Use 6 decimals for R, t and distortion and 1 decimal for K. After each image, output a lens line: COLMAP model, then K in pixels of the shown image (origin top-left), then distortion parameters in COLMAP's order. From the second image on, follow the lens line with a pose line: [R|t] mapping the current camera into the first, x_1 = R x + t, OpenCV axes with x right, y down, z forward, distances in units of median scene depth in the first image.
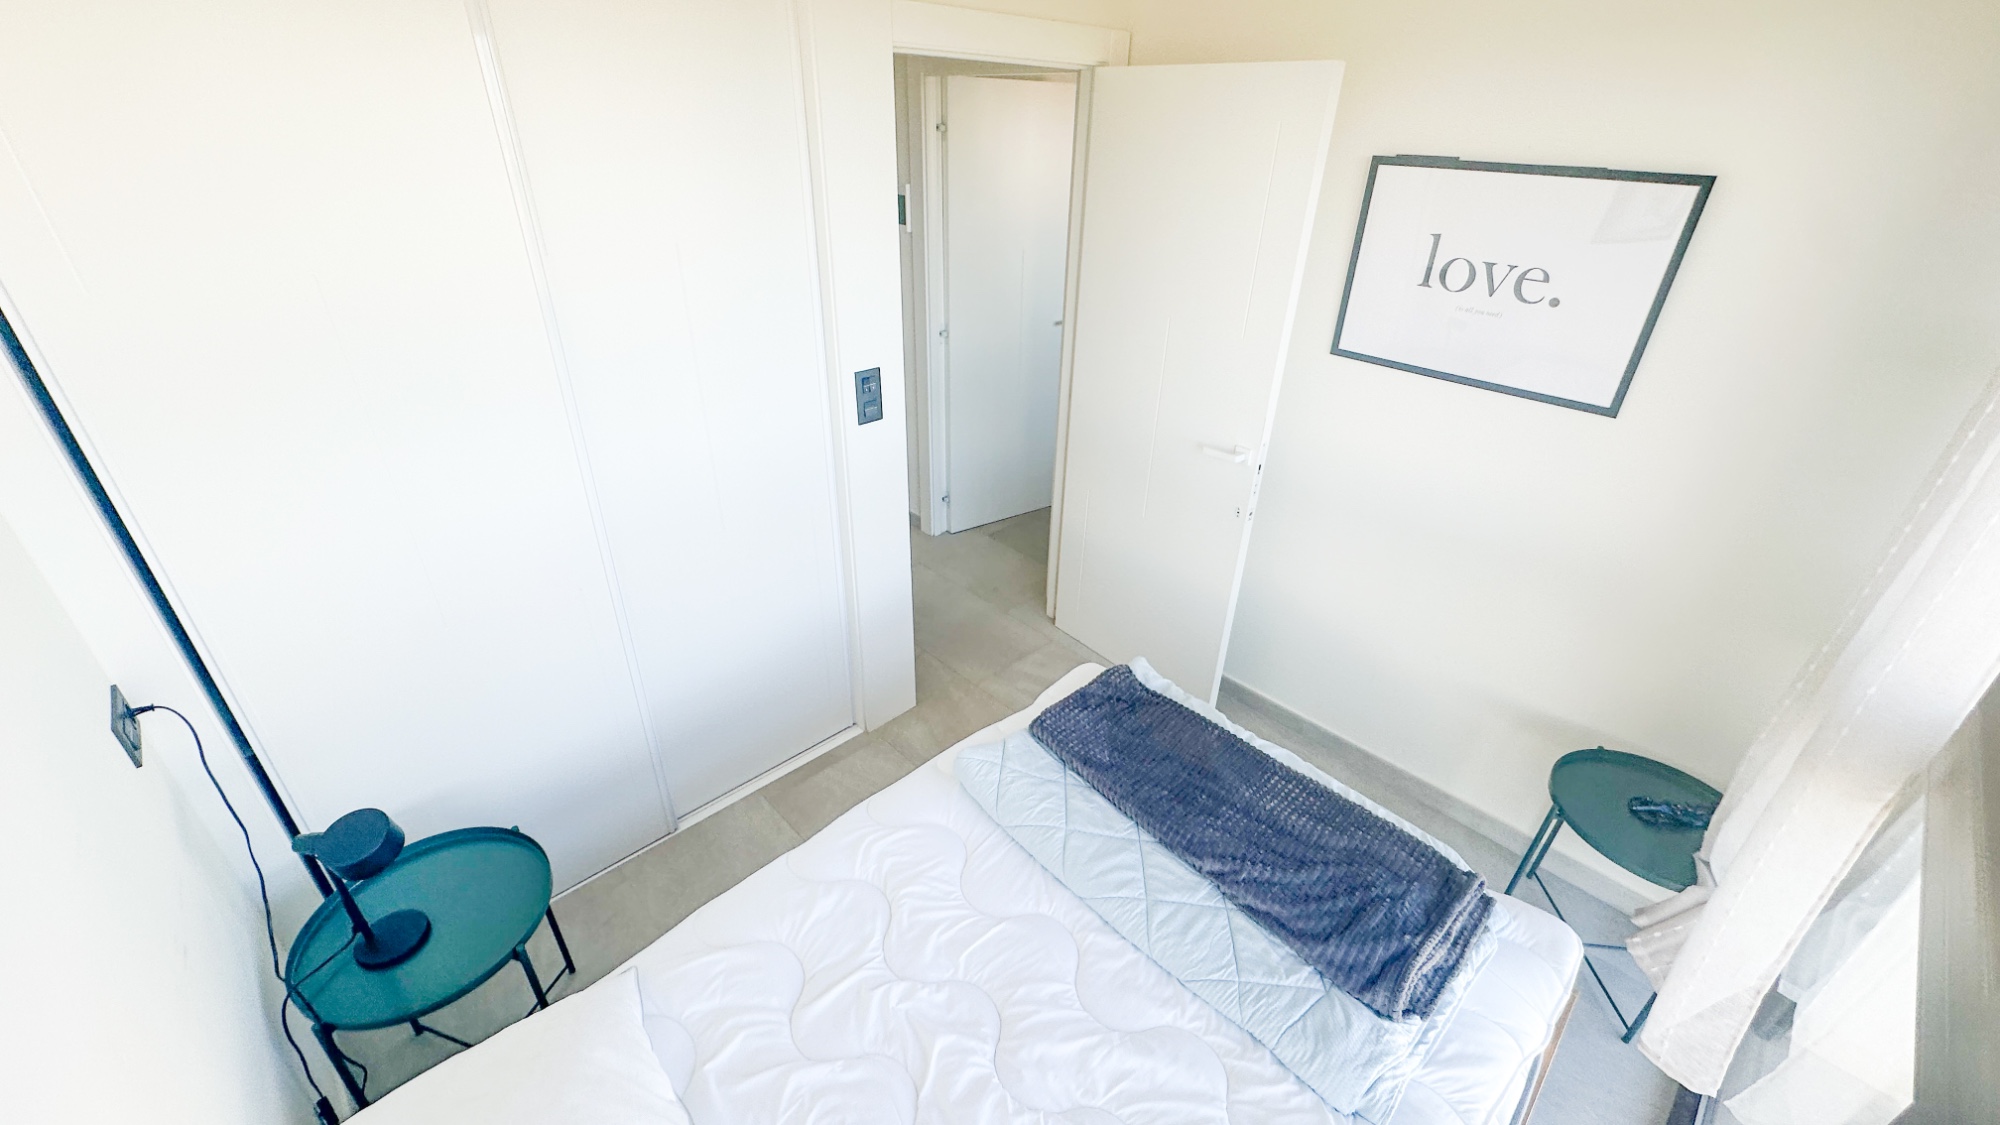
lens RADIAL K [[791.1, 0, 998.3], [0, 791.1, 555.7], [0, 0, 1]] dist [-0.000713, 0.000029]
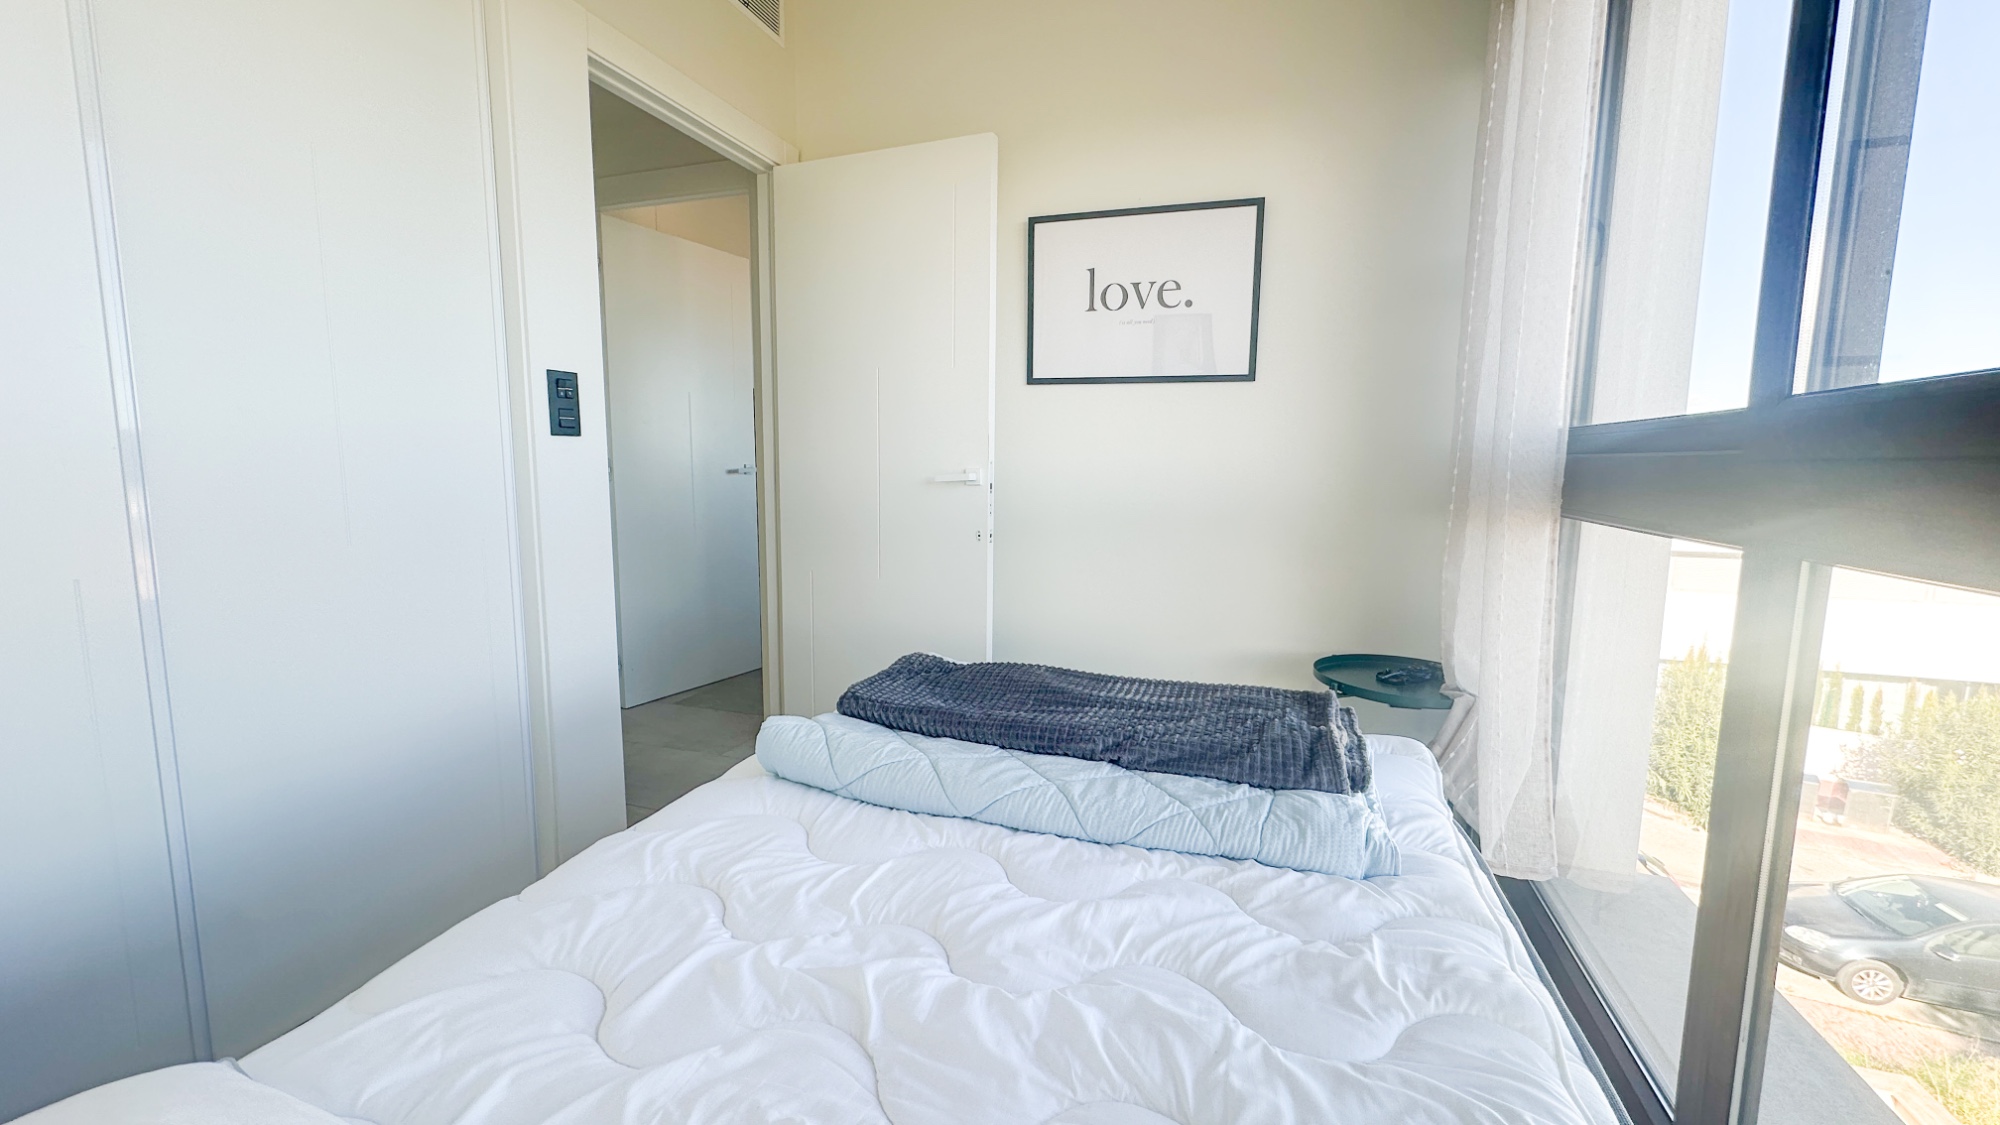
lens RADIAL K [[791.1, 0, 995.1], [0, 791.1, 565.4], [0, 0, 1]] dist [-0.000713, 0.000029]
pose [[0.887497, -0.072253, 0.455114, -0.215370], [0.232558, 0.922862, -0.306989, 0.455163], [-0.397826, 0.378293, 0.835840, 0.257228]]
